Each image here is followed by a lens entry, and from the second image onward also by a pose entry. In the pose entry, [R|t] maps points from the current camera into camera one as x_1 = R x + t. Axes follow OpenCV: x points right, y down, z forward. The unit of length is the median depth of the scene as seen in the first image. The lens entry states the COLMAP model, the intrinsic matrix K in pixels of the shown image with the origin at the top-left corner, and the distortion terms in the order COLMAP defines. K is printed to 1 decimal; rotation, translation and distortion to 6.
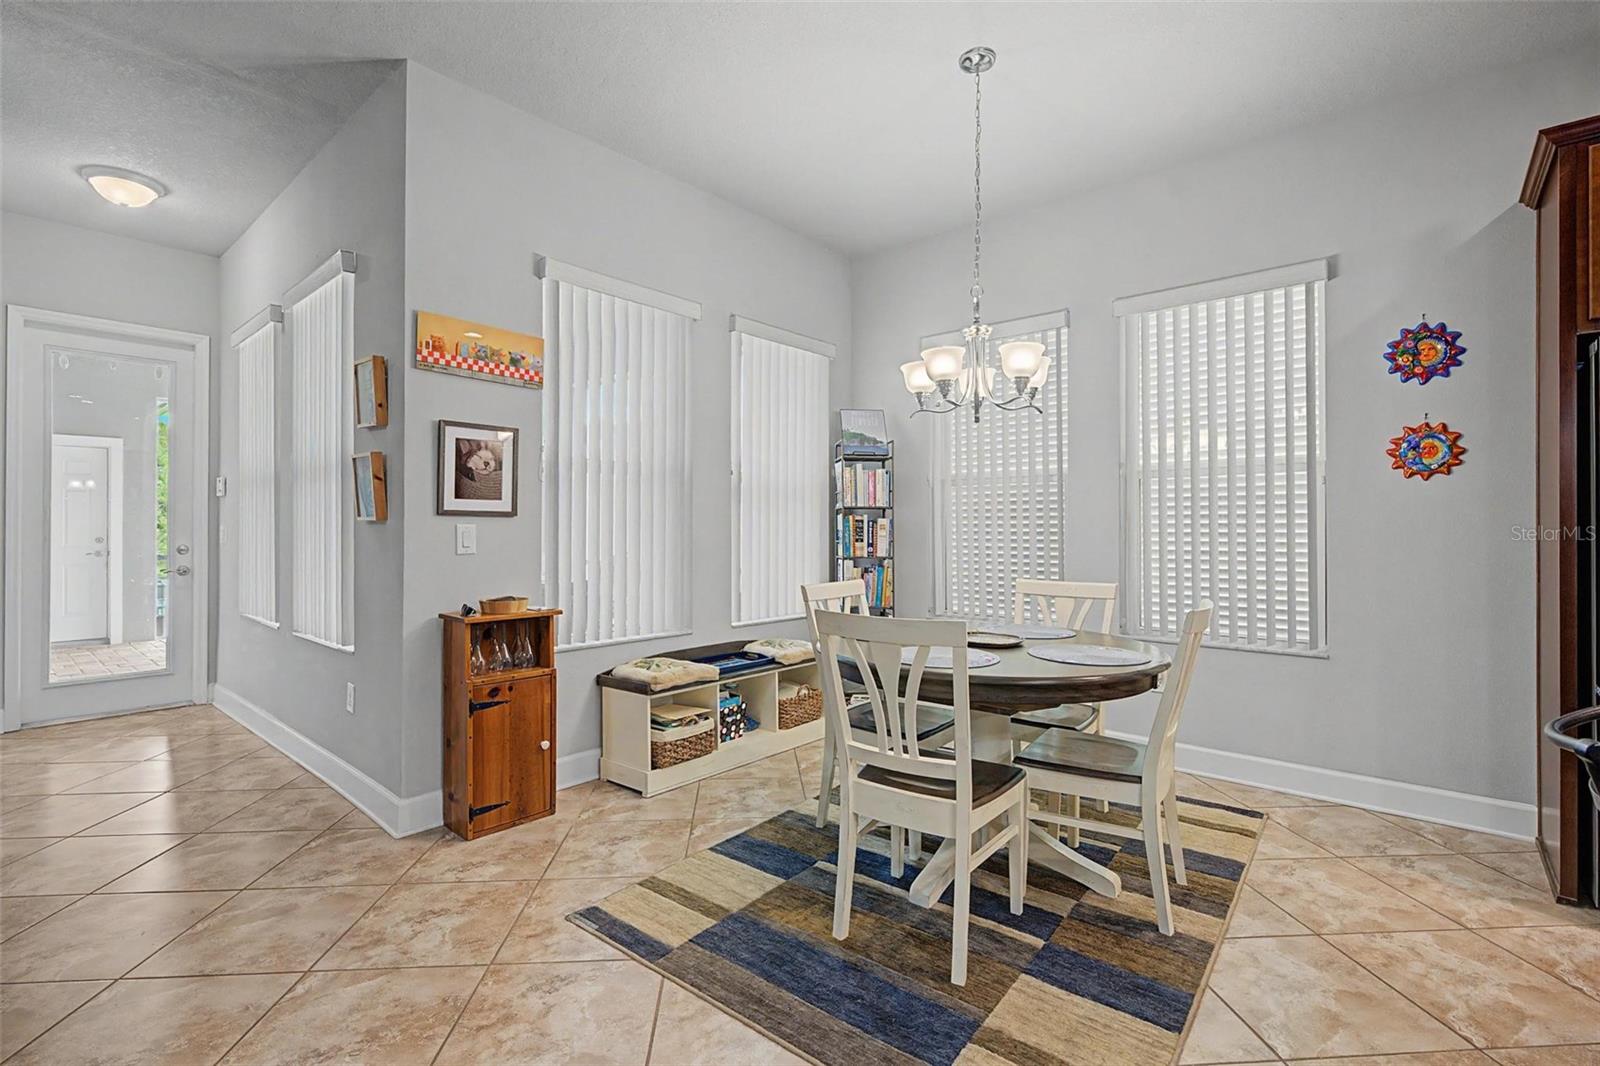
lens RADIAL K [[721.8, 0, 800.8], [0, 721.8, 523.4], [0, 0, 1]] dist [-0.001145, -0.000029]
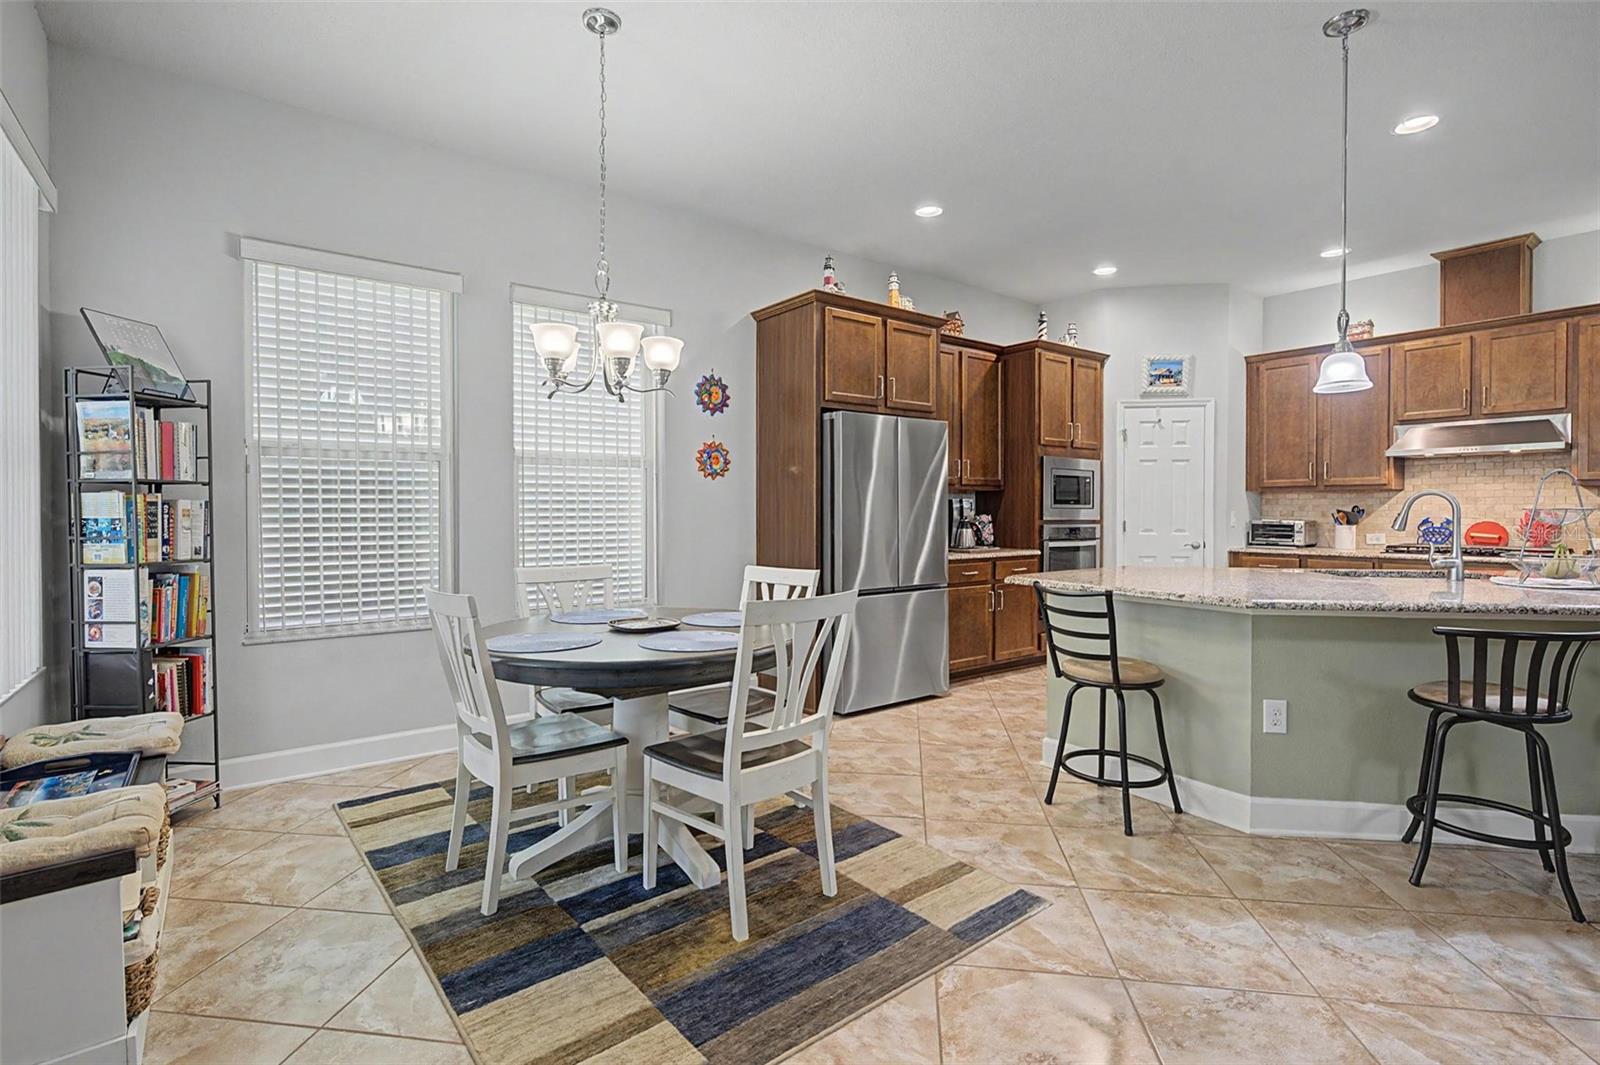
lens RADIAL K [[755.7, 0, 794.3], [0, 755.7, 517.7], [0, 0, 1]] dist [-0.003130, 0.001148]
pose [[0.211354, -0.010880, 0.977349, -0.637656], [-0.003011, 0.999926, 0.011783, -0.000361], [-0.977405, -0.005433, 0.211306, 0.506217]]
